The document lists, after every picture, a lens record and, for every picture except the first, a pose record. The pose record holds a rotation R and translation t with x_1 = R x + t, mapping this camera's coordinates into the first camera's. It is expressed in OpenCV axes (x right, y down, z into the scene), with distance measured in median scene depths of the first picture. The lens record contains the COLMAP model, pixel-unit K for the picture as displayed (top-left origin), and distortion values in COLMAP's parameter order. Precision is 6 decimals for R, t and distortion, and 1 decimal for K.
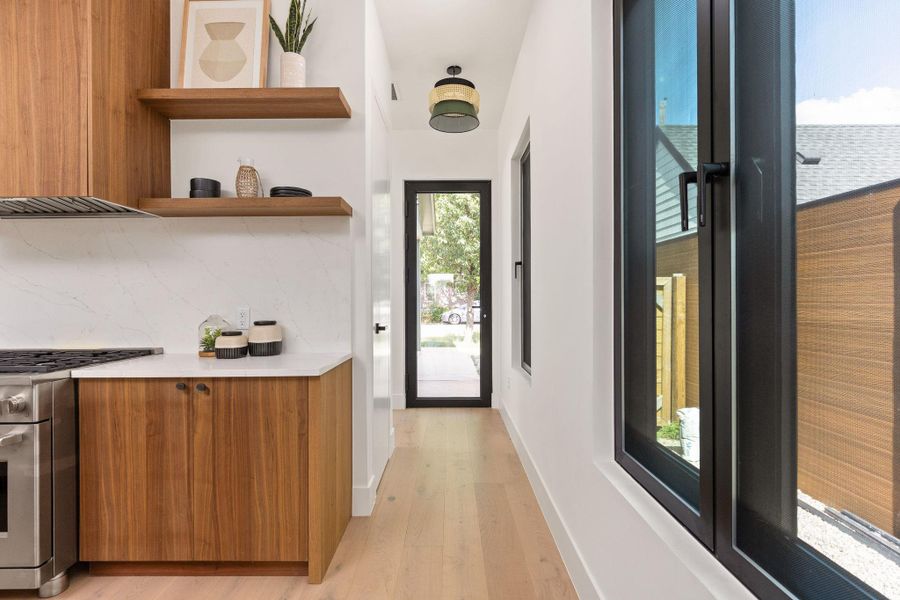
lens RADIAL K [[430.3, 0, 450.0], [0, 430.3, 300.0], [0, 0, 1]] dist [0.000192, -0.000077]
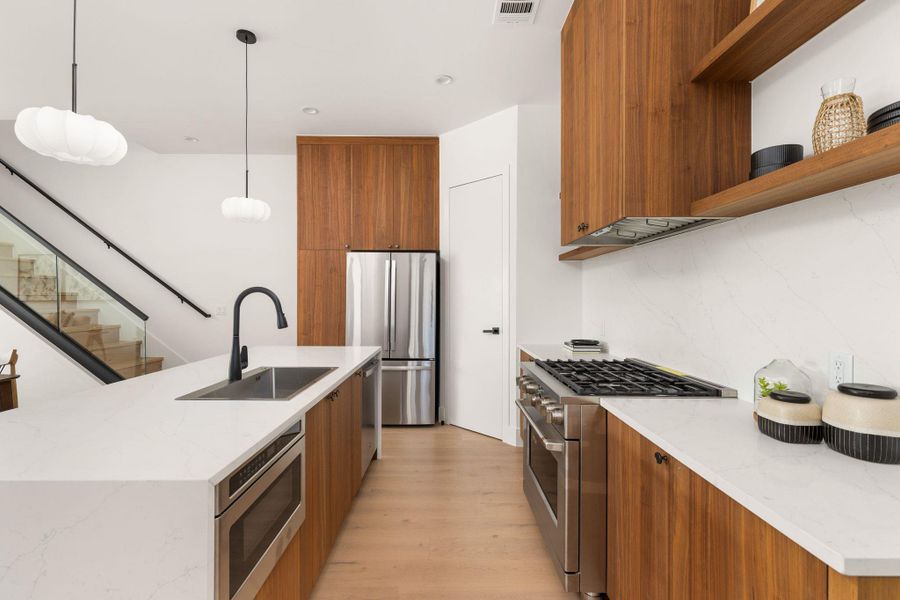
lens RADIAL K [[405.7, 0, 451.0], [0, 405.7, 298.4], [0, 0, 1]] dist [0.002118, 0.000304]
pose [[0.012303, 0.010792, -0.999866, 0.043686], [-0.002606, 0.999939, 0.010760, -0.062137], [0.999921, 0.002474, 0.012331, 0.522875]]
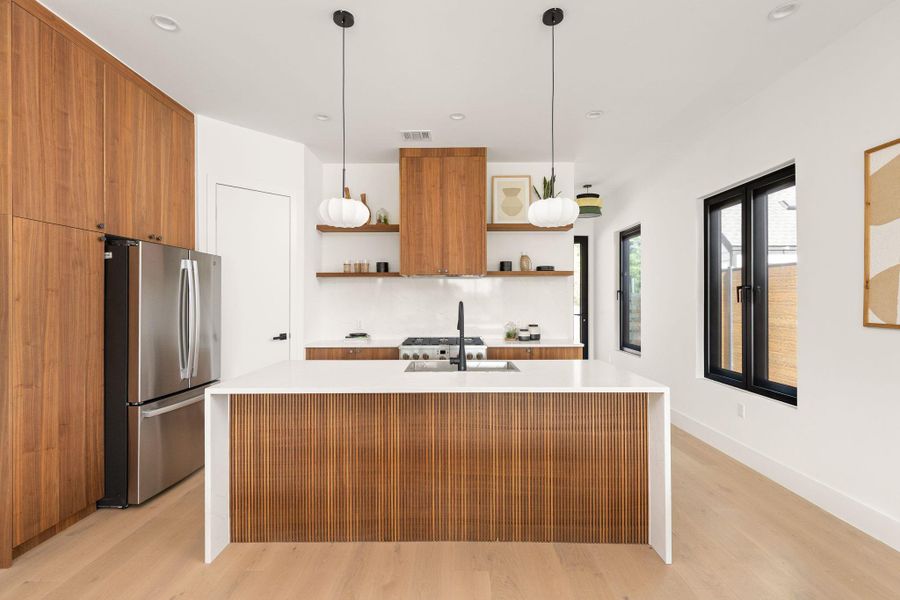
lens RADIAL K [[405.7, 0, 451.0], [0, 405.7, 298.4], [0, 0, 1]] dist [0.002118, 0.000304]
pose [[0.999980, 0.005652, 0.002930, -0.893668], [-0.005644, 0.999980, -0.002803, -0.083111], [-0.002946, 0.002786, 0.999992, -1.144485]]
